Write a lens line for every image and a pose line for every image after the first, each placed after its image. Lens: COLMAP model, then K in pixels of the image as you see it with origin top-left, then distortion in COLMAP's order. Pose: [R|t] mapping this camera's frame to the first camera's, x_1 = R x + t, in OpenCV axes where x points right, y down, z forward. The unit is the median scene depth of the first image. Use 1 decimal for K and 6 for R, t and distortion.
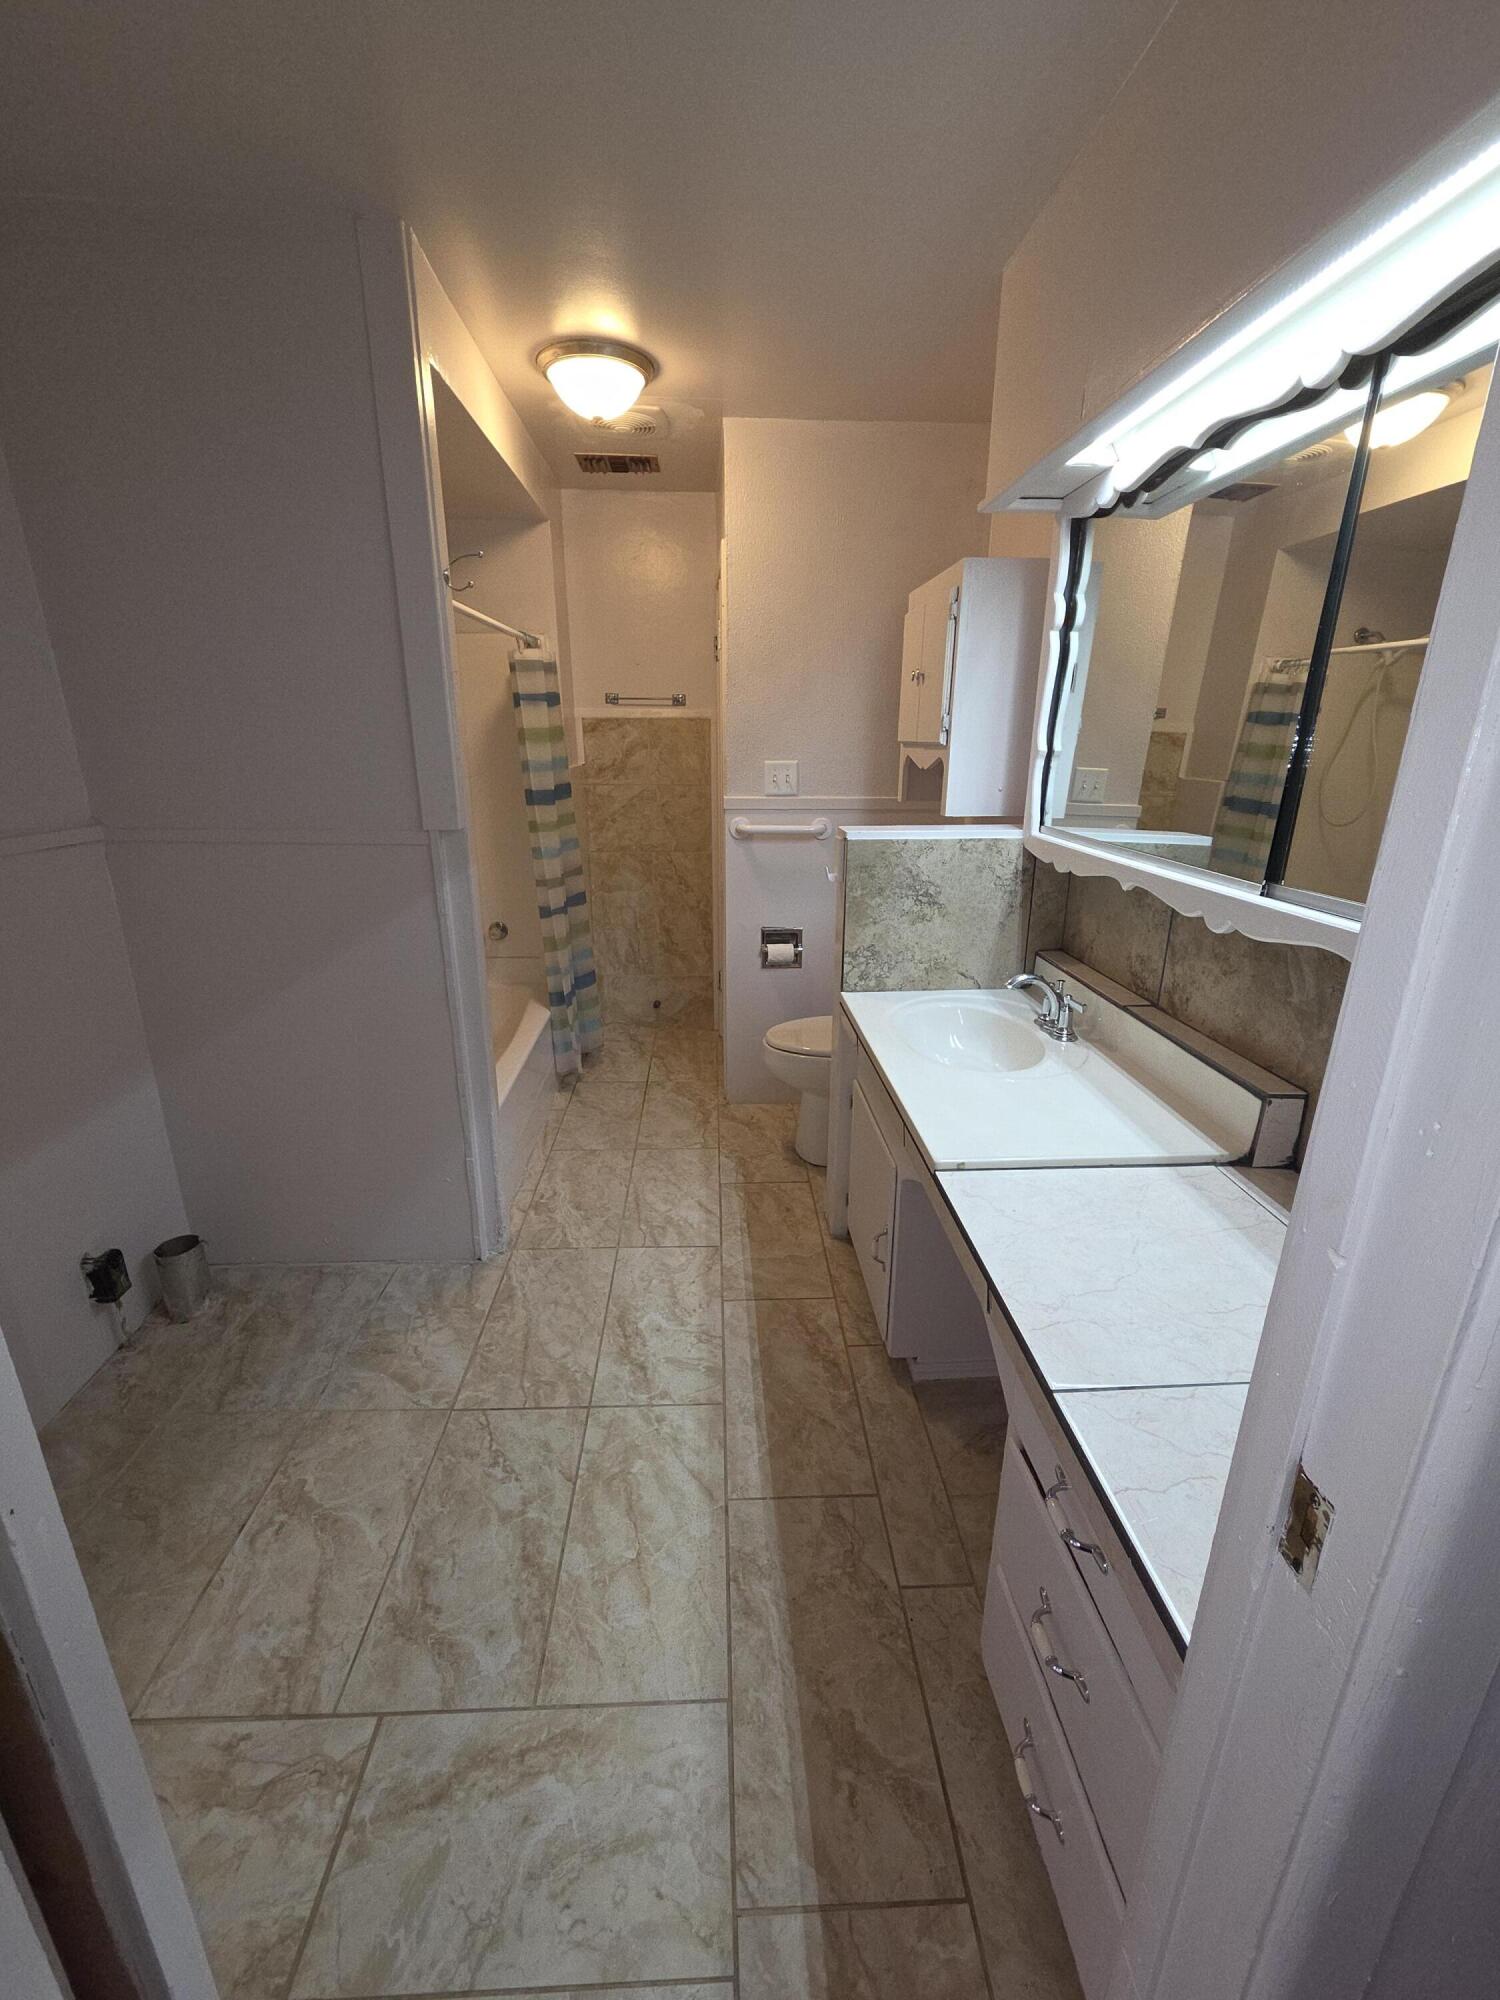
lens RADIAL K [[823.9, 0, 743.8], [0, 823.9, 998.3], [0, 0, 1]] dist [0.006932, -0.001032]
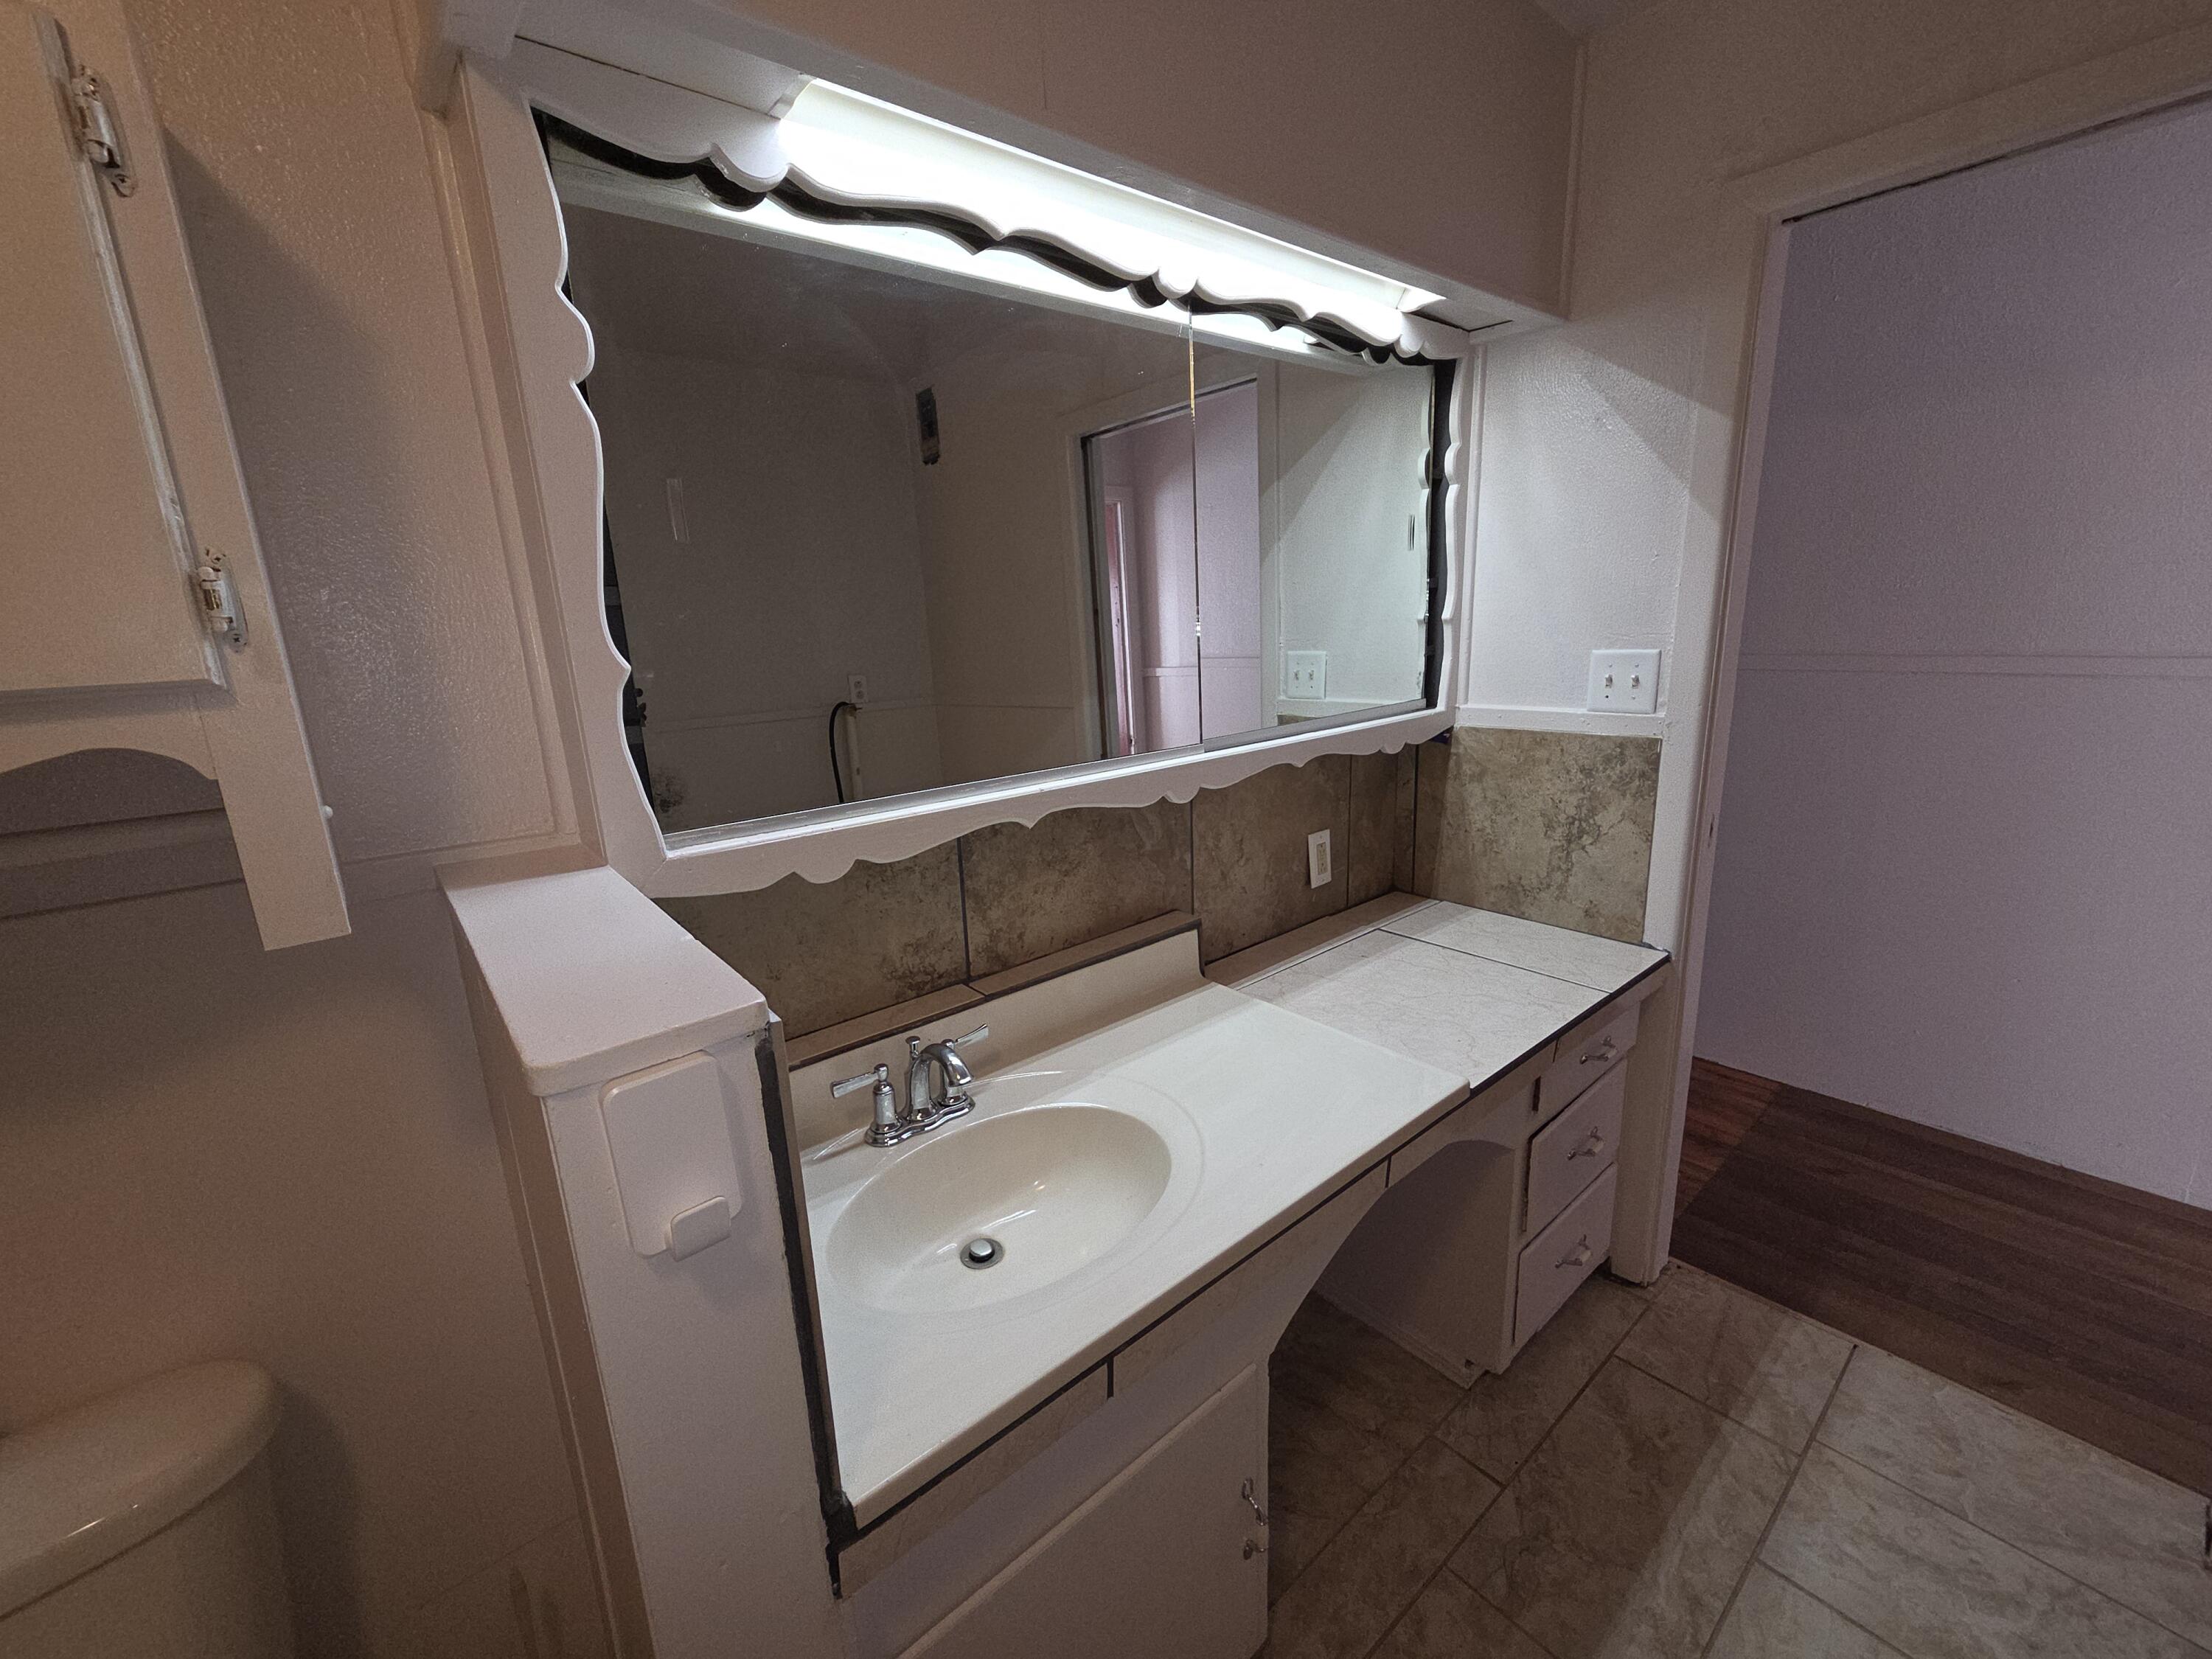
lens RADIAL K [[911.2, 0, 1105.2], [0, 911.2, 830.5], [0, 0, 1]] dist [0.006932, -0.001032]
pose [[-0.607300, -0.168161, 0.776472, -0.202609], [0.274392, 0.872805, 0.403634, -0.448356], [-0.745584, 0.458185, -0.483913, 1.388048]]
